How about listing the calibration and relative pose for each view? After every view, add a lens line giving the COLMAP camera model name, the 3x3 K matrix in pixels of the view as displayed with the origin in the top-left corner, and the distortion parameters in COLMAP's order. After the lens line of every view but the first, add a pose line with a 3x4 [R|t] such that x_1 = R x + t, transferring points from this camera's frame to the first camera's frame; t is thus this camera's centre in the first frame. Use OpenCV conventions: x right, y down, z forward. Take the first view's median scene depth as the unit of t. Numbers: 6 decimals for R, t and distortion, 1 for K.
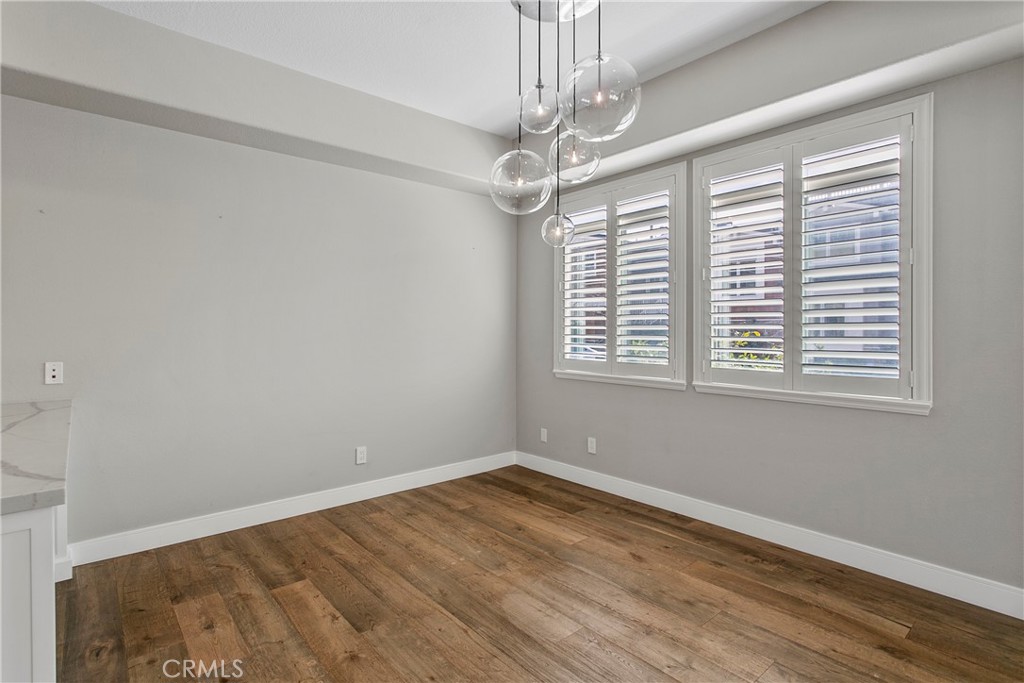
lens RADIAL K [[513.1, 0, 498.5], [0, 513.1, 330.8], [0, 0, 1]] dist [0.001278, 0.001405]
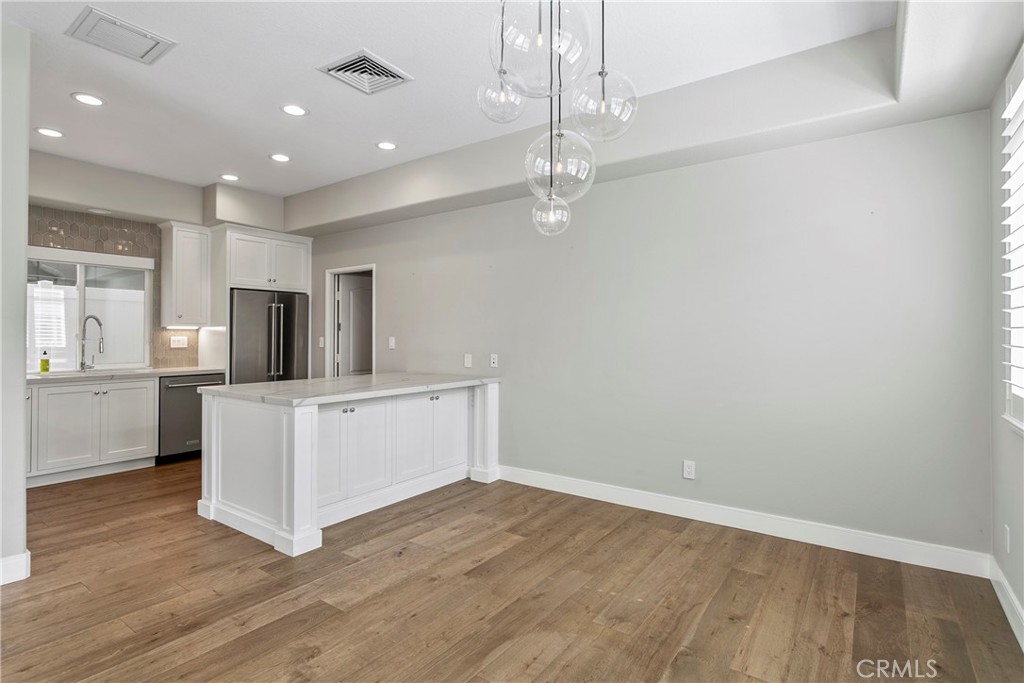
lens RADIAL K [[513.1, 0, 498.5], [0, 513.1, 330.8], [0, 0, 1]] dist [0.001278, 0.001405]
pose [[0.223506, -0.010501, -0.974646, 0.713846], [0.001018, 0.999944, -0.010540, 0.001859], [0.974702, 0.001363, 0.223504, 0.580516]]
